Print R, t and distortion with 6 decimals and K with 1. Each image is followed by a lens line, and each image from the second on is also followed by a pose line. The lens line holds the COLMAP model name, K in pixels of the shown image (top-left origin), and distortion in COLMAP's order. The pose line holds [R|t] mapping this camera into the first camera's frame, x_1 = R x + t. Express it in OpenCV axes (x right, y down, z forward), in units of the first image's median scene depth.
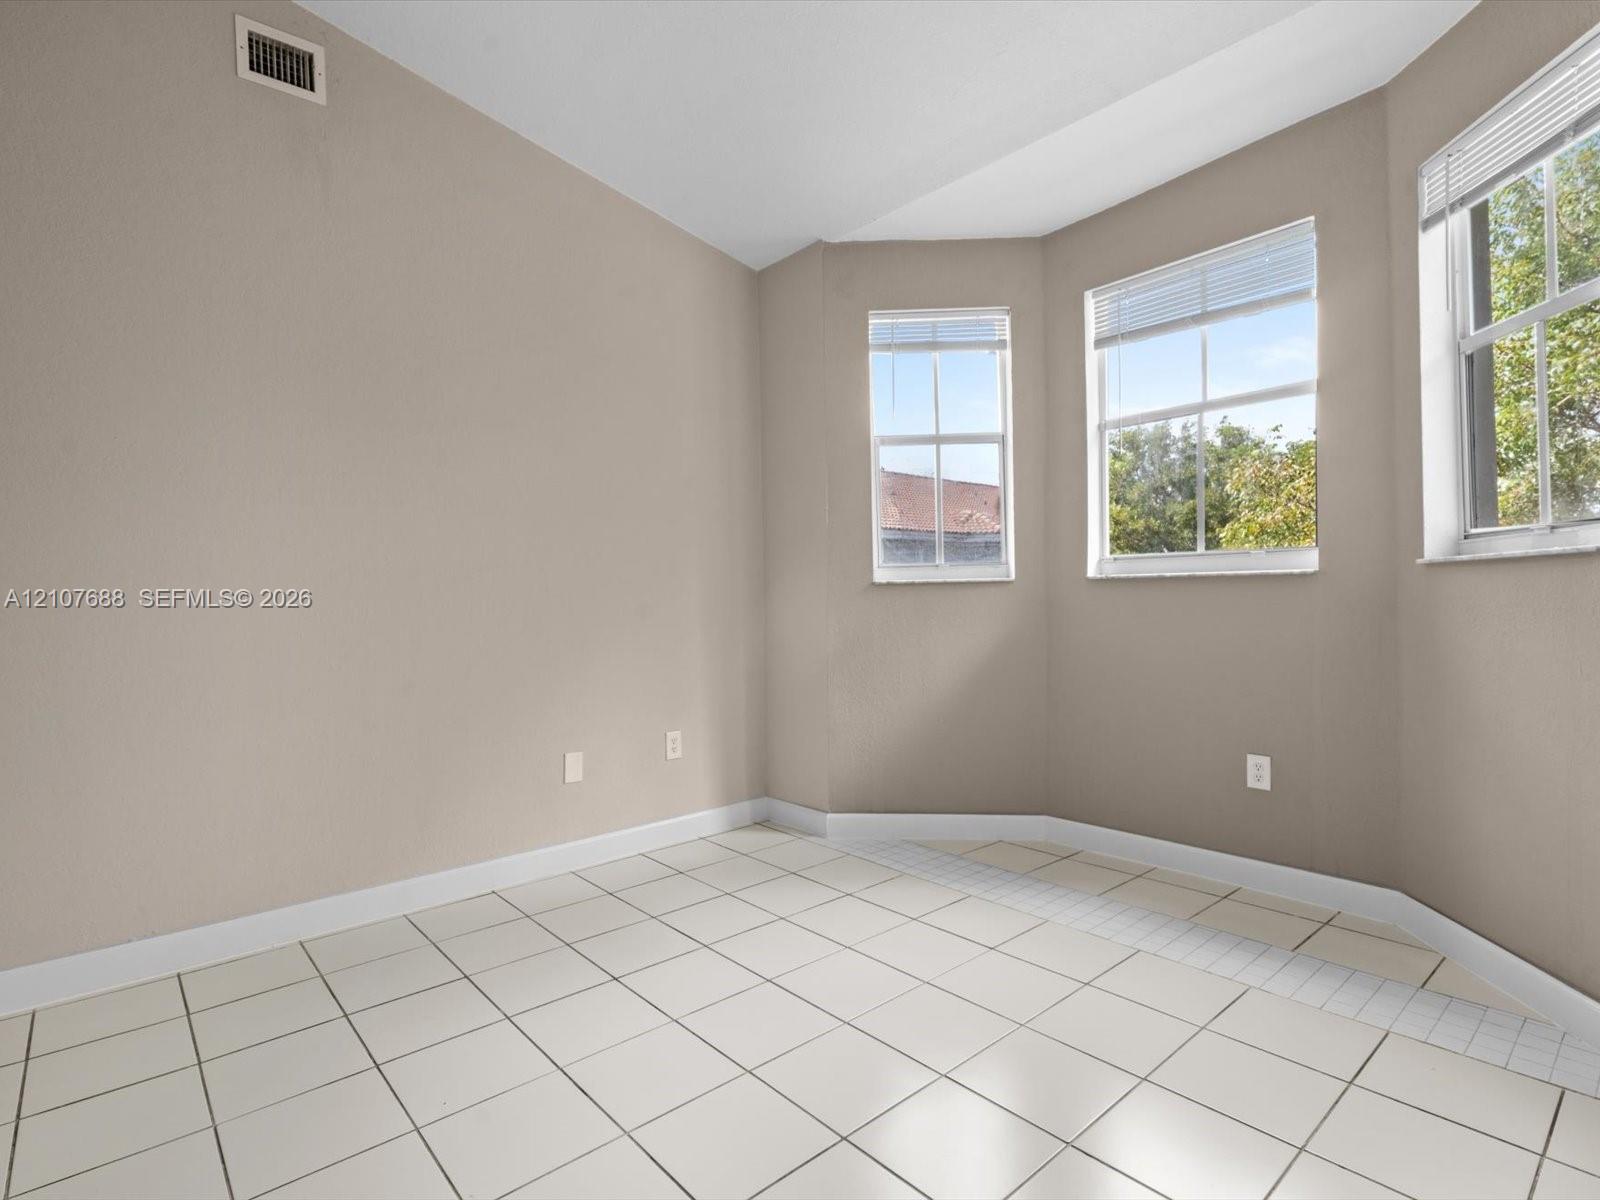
lens RADIAL K [[811.4, 0, 805.9], [0, 811.4, 596.7], [0, 0, 1]] dist [0.001695, 0.000414]
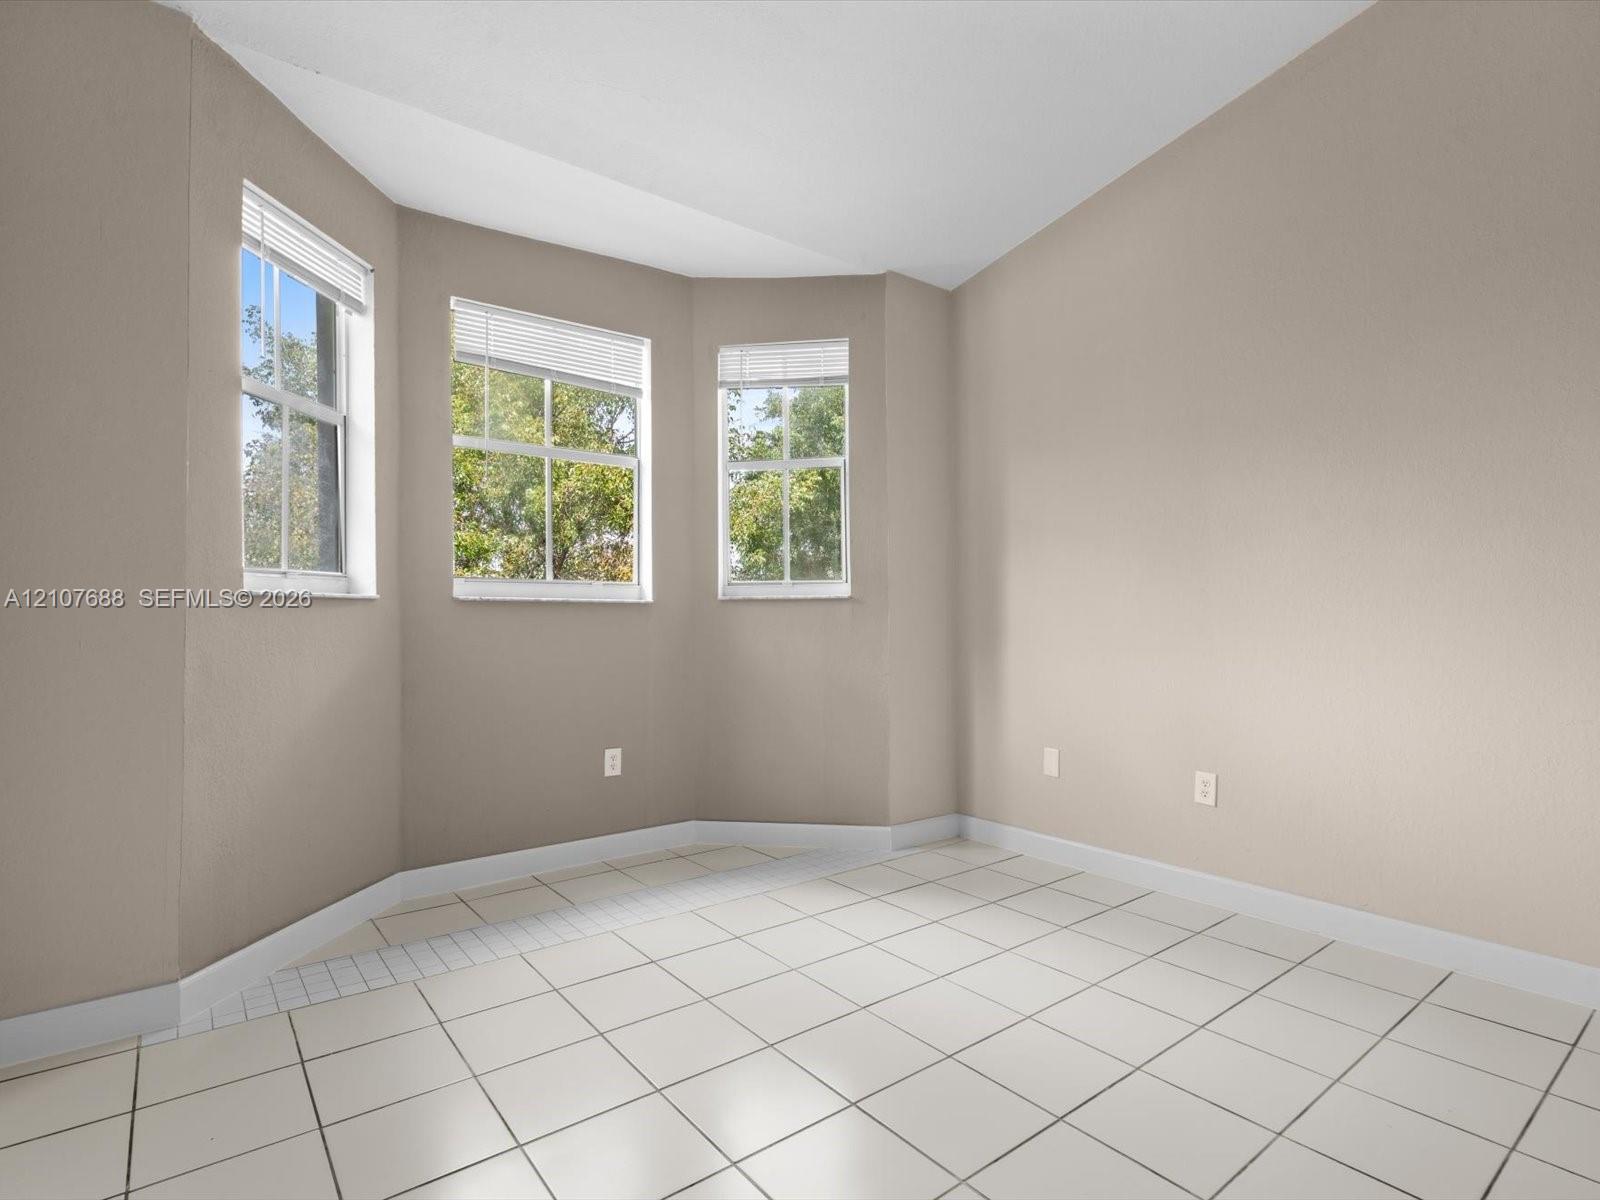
lens RADIAL K [[811.4, 0, 803.5], [0, 811.4, 607.7], [0, 0, 1]] dist [0.001695, 0.000414]
pose [[0.068402, 0.025062, 0.997343, -0.657381], [-0.003268, 0.999685, -0.024896, 0.010207], [-0.997652, -0.001557, 0.068463, 0.619912]]
